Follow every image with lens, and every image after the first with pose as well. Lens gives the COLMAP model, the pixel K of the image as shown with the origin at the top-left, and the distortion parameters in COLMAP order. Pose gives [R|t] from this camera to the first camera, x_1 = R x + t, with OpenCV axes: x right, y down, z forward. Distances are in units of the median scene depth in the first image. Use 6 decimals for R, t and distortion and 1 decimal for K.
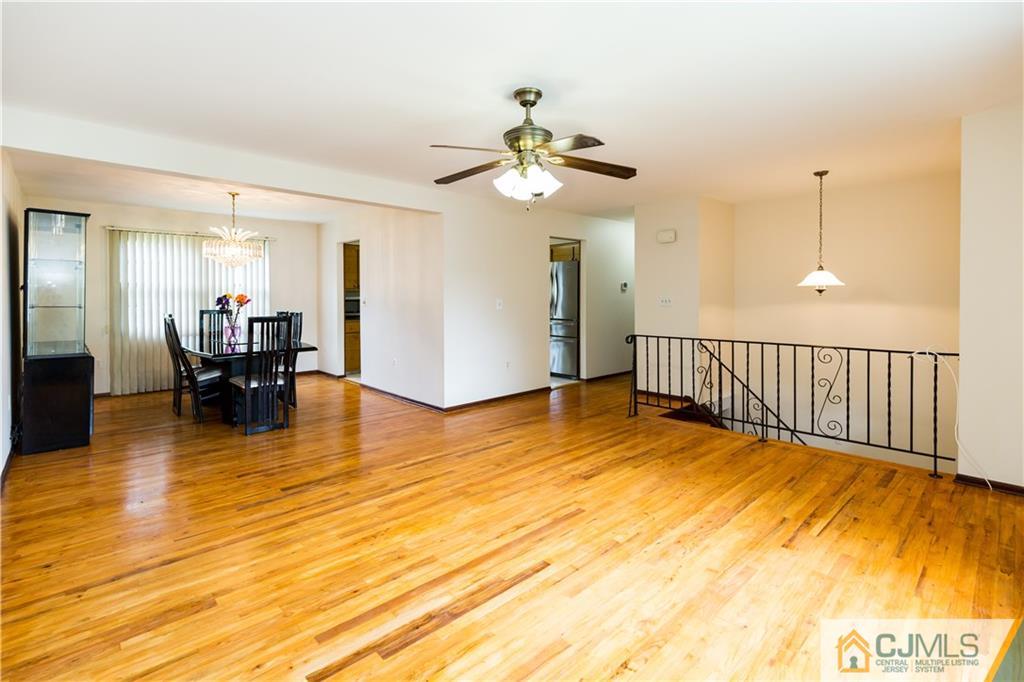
lens RADIAL K [[465.8, 0, 515.4], [0, 465.8, 302.0], [0, 0, 1]] dist [-0.003249, -0.000487]
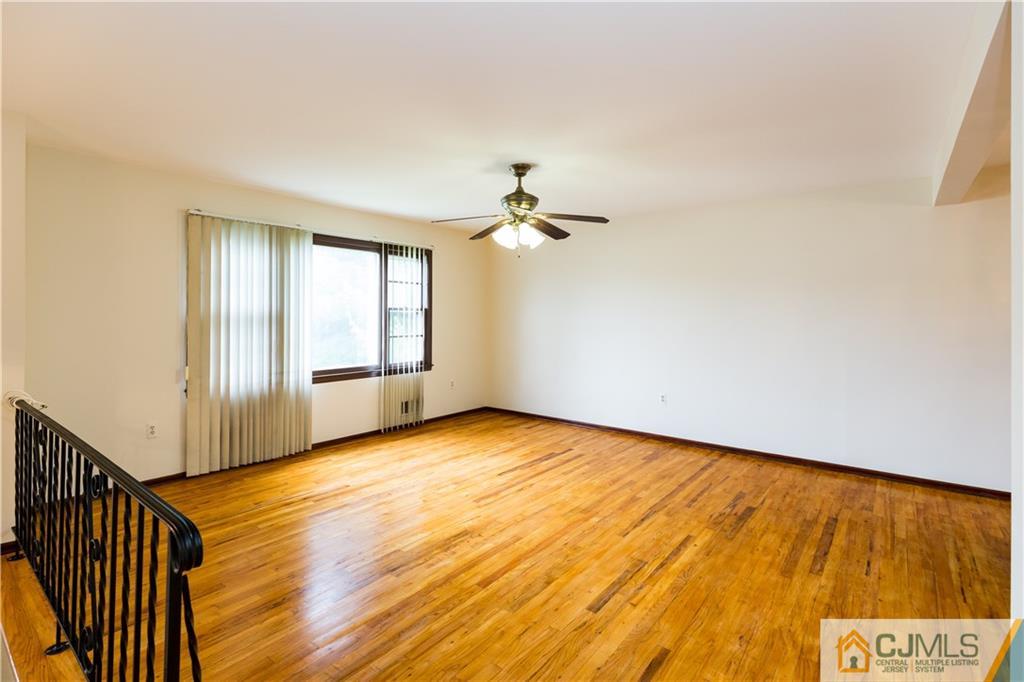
lens RADIAL K [[477.0, 0, 512.8], [0, 477.0, 314.7], [0, 0, 1]] dist [-0.012872, -0.000997]
pose [[-0.988519, -0.003261, -0.151061, 0.229176], [-0.004429, 0.999963, 0.007396, -0.048754], [0.151032, 0.007980, -0.988497, 2.178375]]
